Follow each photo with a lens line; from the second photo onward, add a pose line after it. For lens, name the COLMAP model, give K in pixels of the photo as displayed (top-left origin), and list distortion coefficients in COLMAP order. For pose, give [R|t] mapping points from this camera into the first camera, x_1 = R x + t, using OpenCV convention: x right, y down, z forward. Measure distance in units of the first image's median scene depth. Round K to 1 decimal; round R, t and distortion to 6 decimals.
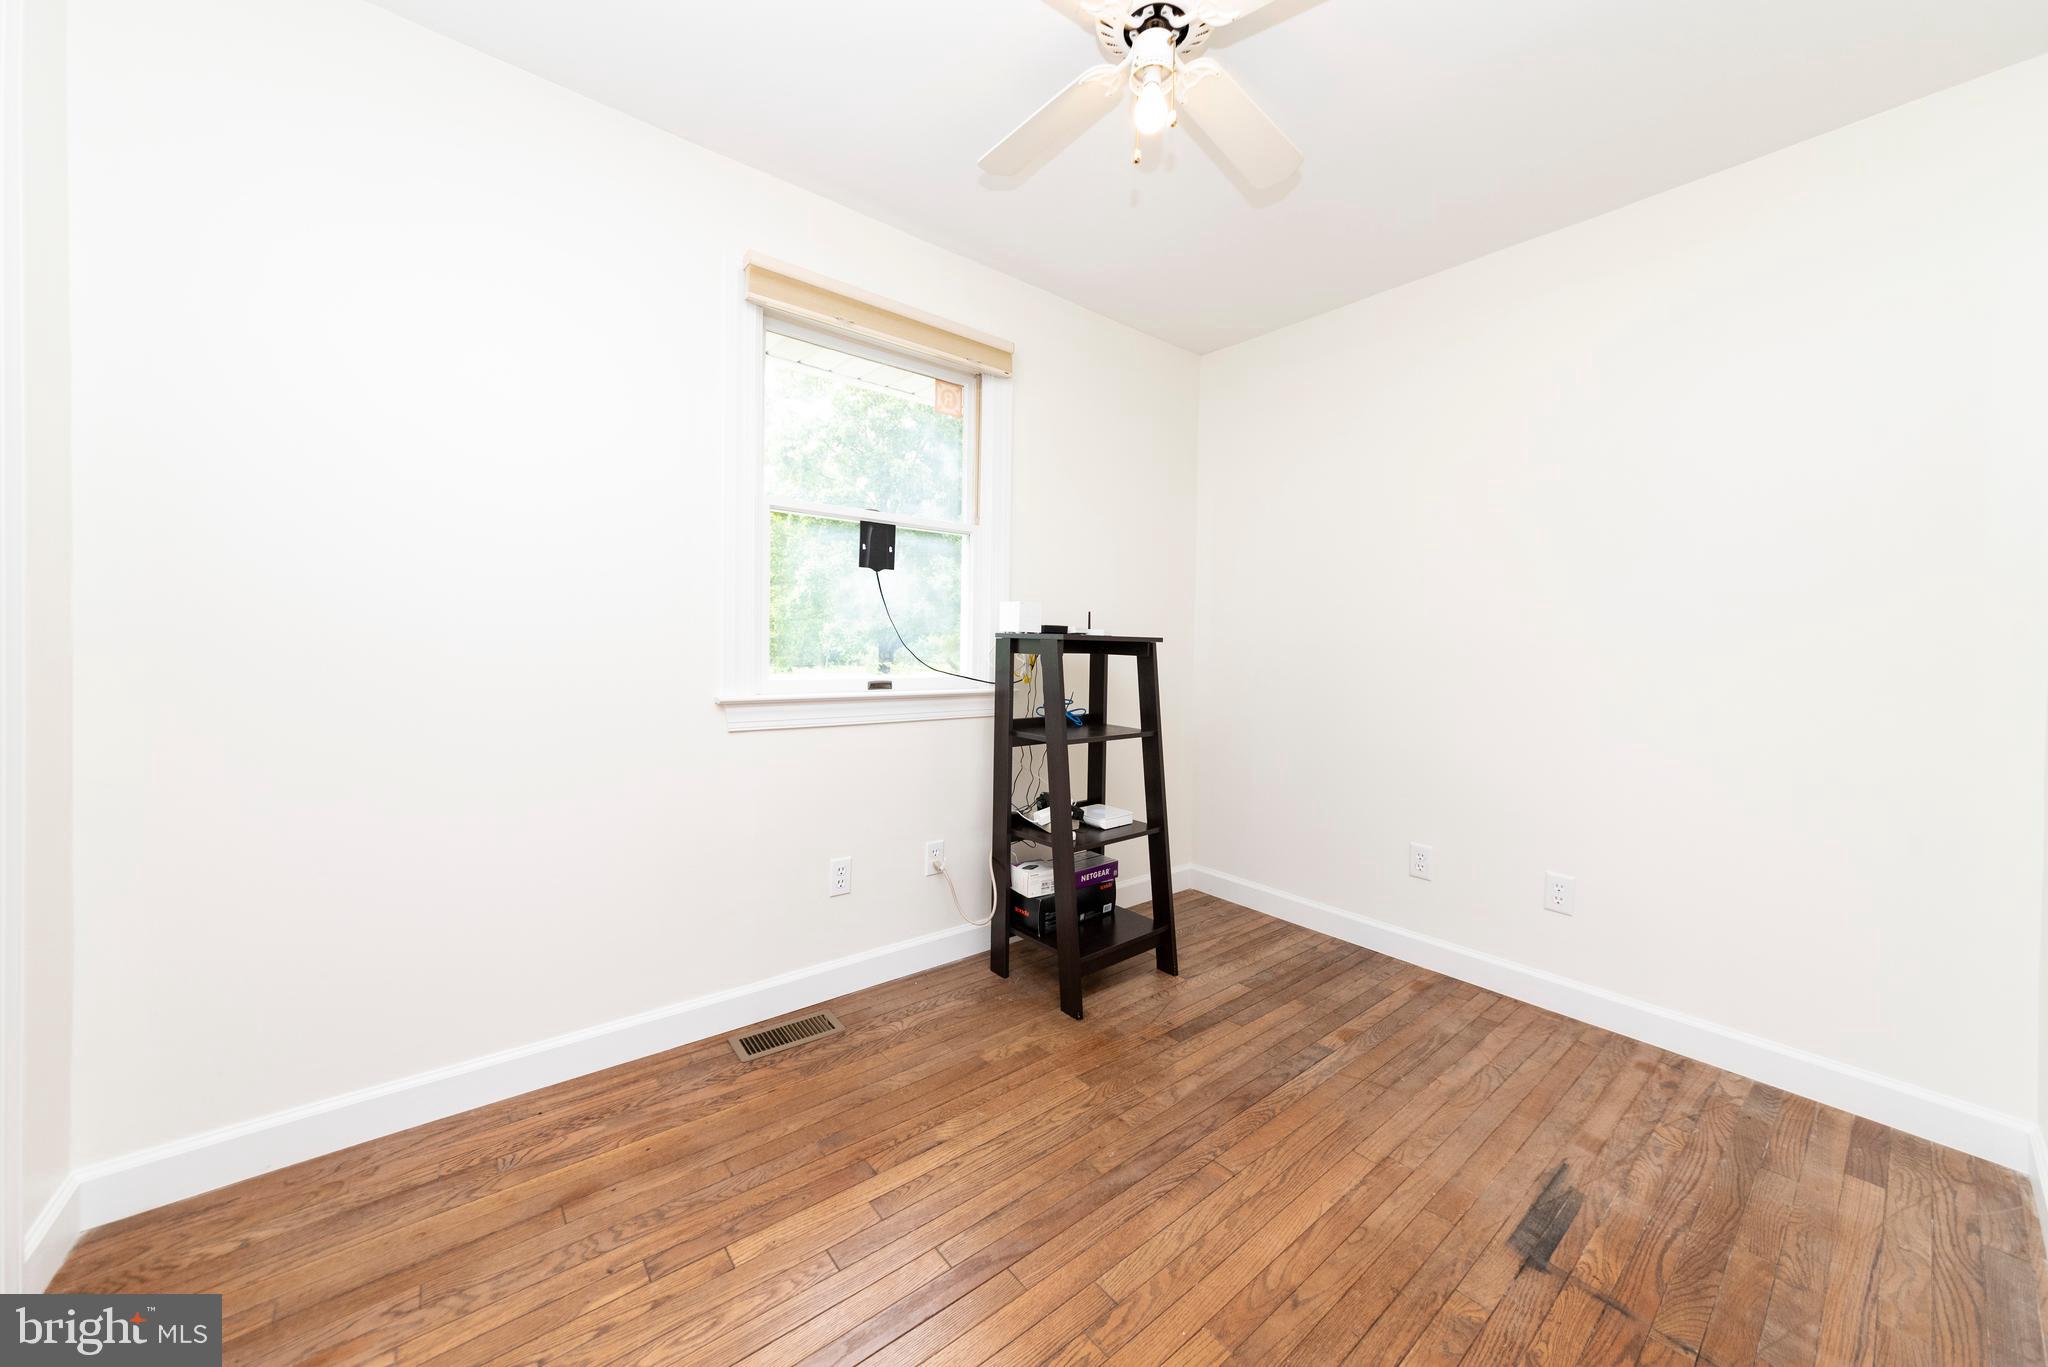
lens RADIAL K [[729.3, 0, 1013.7], [0, 729.3, 670.7], [0, 0, 1]] dist [-0.005579, 0.002835]
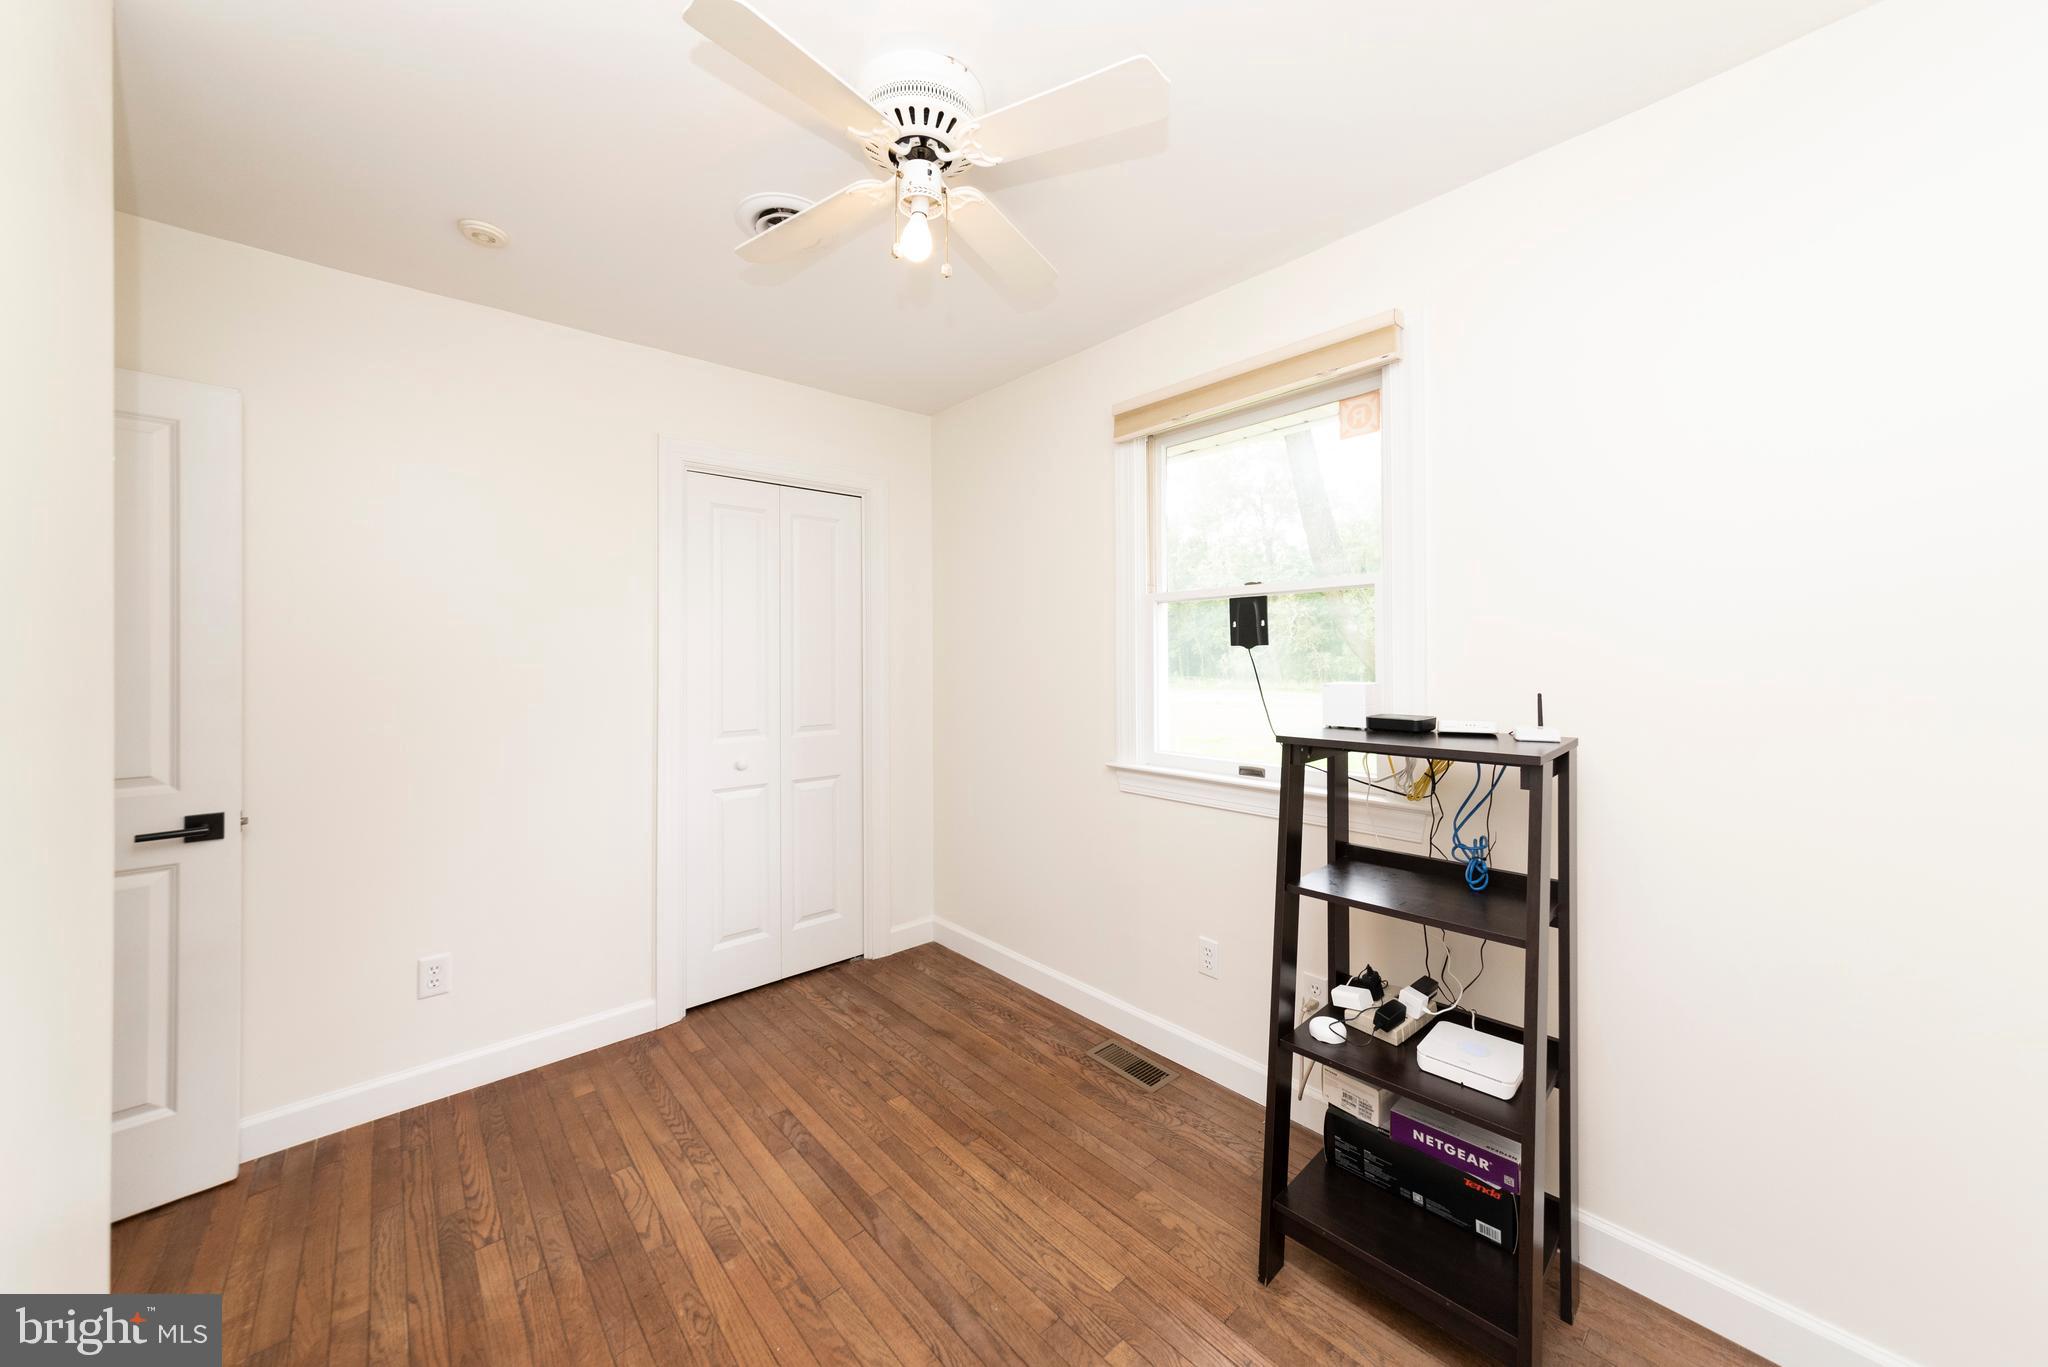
lens RADIAL K [[729.3, 0, 1012.6], [0, 729.3, 673.8], [0, 0, 1]] dist [-0.005579, 0.002835]
pose [[0.055651, 0.009470, -0.998405, 0.904632], [-0.028219, 0.999570, 0.007908, -0.129267], [0.998051, 0.027734, 0.055894, 0.816073]]
